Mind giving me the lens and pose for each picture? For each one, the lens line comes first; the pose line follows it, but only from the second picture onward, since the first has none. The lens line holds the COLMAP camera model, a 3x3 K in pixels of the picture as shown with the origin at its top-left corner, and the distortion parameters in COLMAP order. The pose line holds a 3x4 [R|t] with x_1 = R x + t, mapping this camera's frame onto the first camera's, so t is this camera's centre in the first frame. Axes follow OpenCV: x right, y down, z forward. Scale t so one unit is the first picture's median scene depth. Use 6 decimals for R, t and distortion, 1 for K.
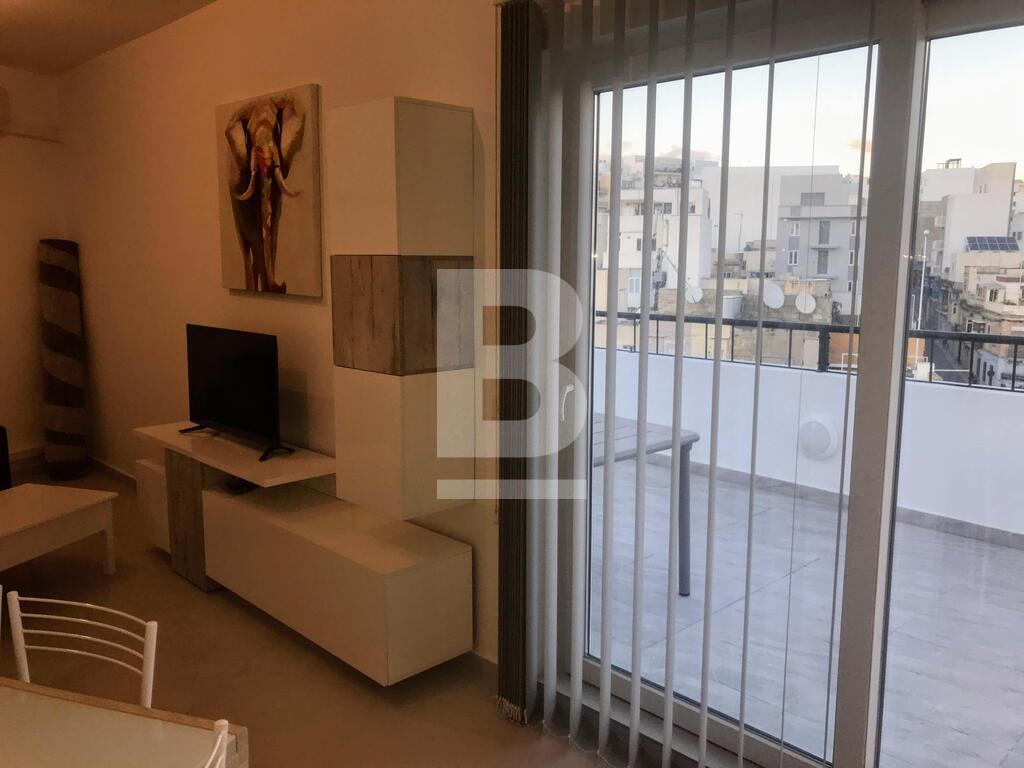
lens RADIAL K [[833.4, 0, 507.3], [0, 833.4, 384.1], [0, 0, 1]] dist [0.011115, -0.002274]
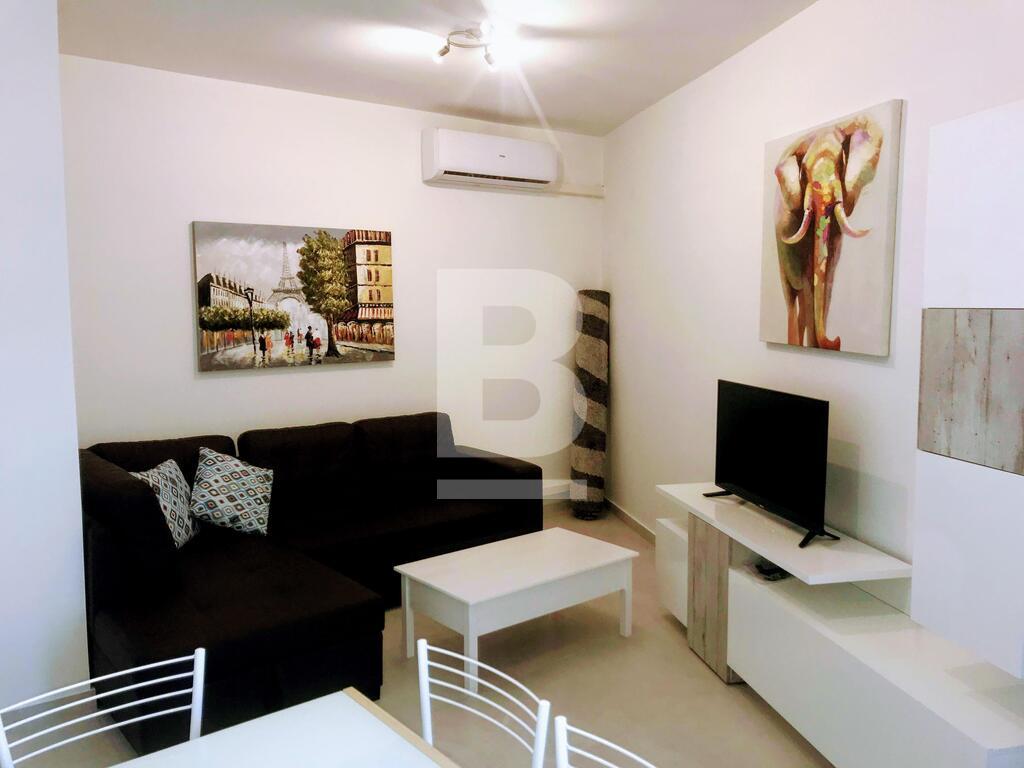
lens RADIAL K [[833.4, 0, 507.3], [0, 833.4, 384.1], [0, 0, 1]] dist [0.011115, -0.002274]
pose [[0.838782, 0.043910, -0.542693, -0.085966], [-0.070190, 0.997146, -0.027804, -0.027255], [0.539924, 0.061413, 0.839471, 0.107296]]
